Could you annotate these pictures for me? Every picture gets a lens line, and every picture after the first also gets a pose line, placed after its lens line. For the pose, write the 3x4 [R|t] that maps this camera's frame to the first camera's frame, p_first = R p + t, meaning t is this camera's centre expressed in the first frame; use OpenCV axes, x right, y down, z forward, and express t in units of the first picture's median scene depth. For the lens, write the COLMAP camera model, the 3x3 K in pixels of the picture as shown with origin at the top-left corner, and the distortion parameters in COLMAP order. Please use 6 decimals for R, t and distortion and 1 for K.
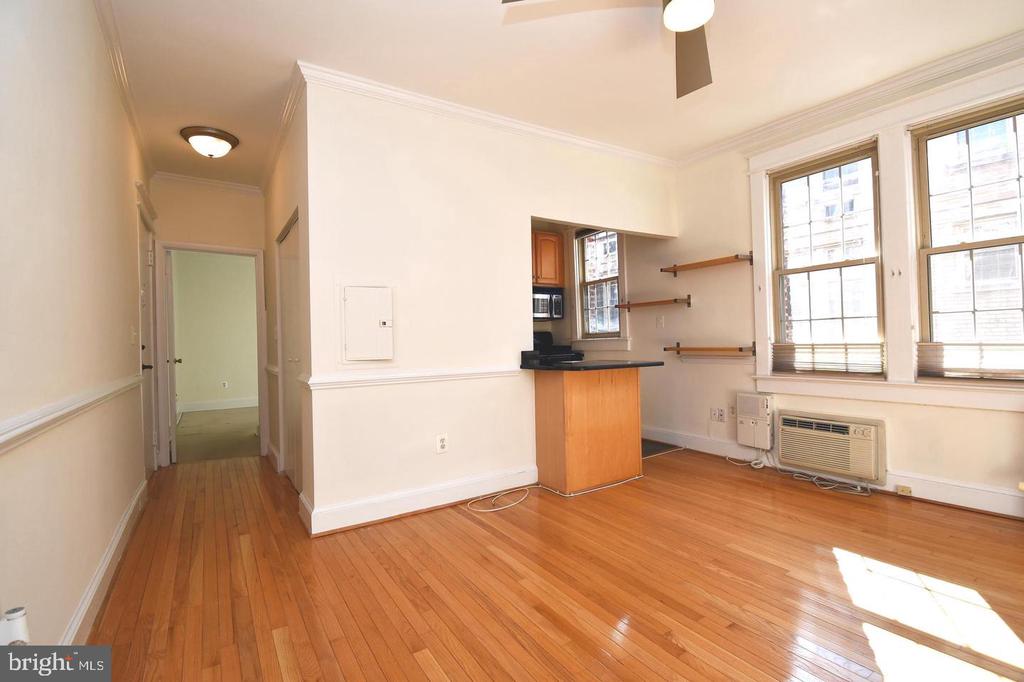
lens RADIAL K [[461.8, 0, 512.0], [0, 461.8, 341.0], [0, 0, 1]] dist [0.038618, -0.036725]
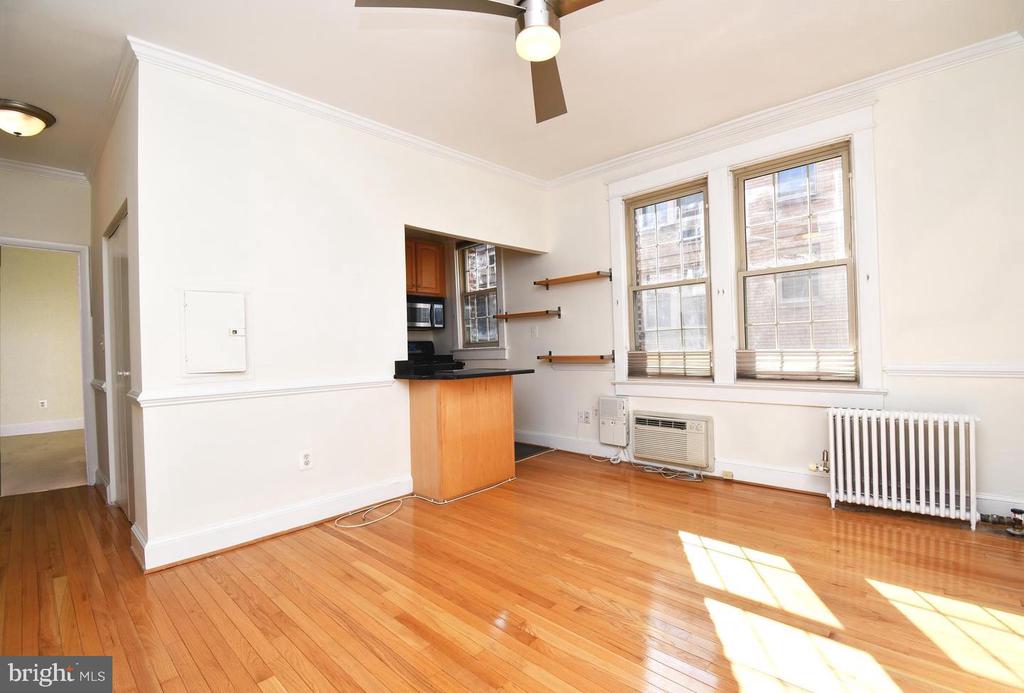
lens RADIAL K [[457.6, 0, 514.3], [0, 457.6, 349.5], [0, 0, 1]] dist [0.029206, -0.028533]
pose [[0.971666, -0.004617, 0.236315, 0.038211], [0.005305, 0.999983, -0.002277, 0.001496], [-0.236301, 0.003466, 0.971674, -0.010774]]
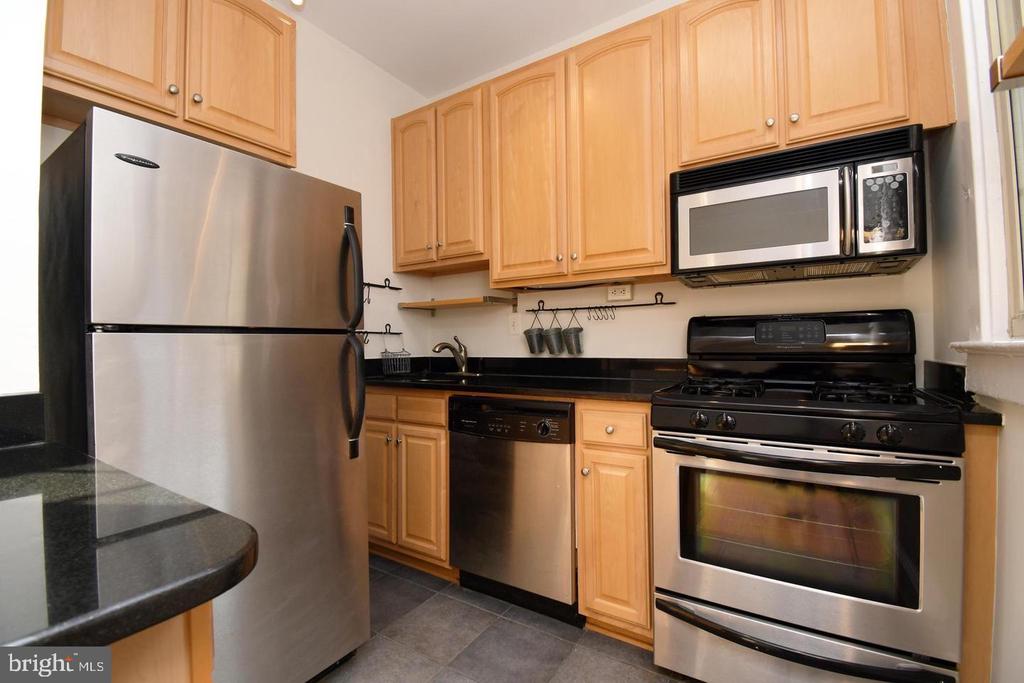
lens RADIAL K [[461.8, 0, 512.0], [0, 461.8, 341.5], [0, 0, 1]] dist [0.038618, -0.036725]
pose [[0.409787, 0.017993, -0.912004, 0.415864], [-0.000160, 0.999807, 0.019653, -0.014463], [0.912181, -0.007908, 0.409711, 1.231803]]
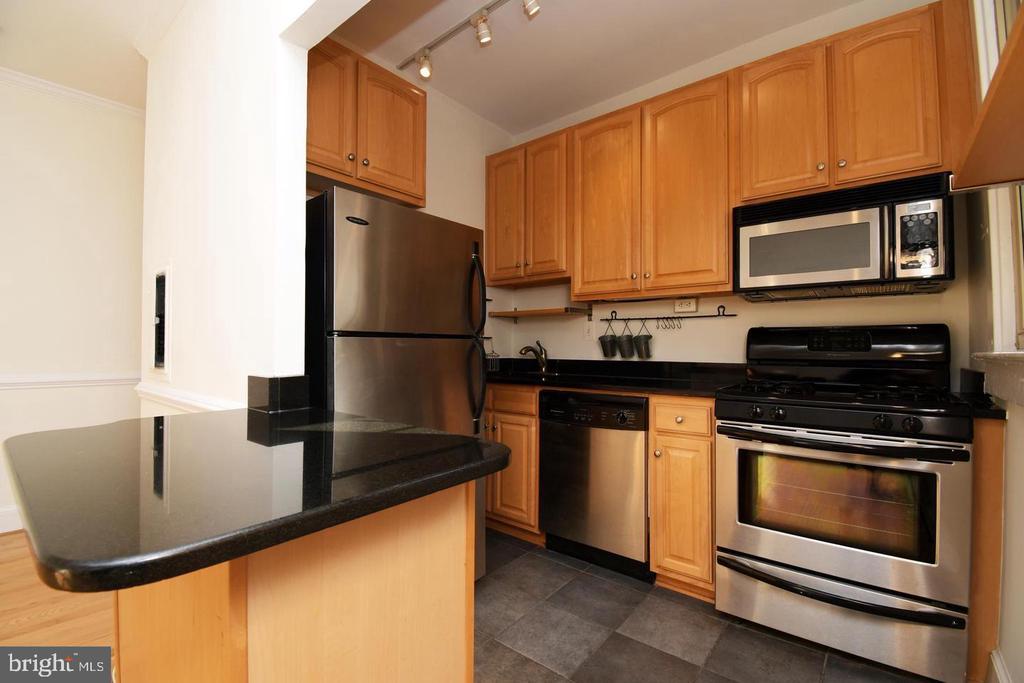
lens RADIAL K [[461.8, 0, 512.0], [0, 461.8, 341.5], [0, 0, 1]] dist [0.038618, -0.036725]
pose [[0.310620, 0.015997, -0.950400, 0.514099], [-0.013154, 0.999835, 0.012530, -0.017446], [0.950443, 0.008609, 0.310779, 1.134218]]
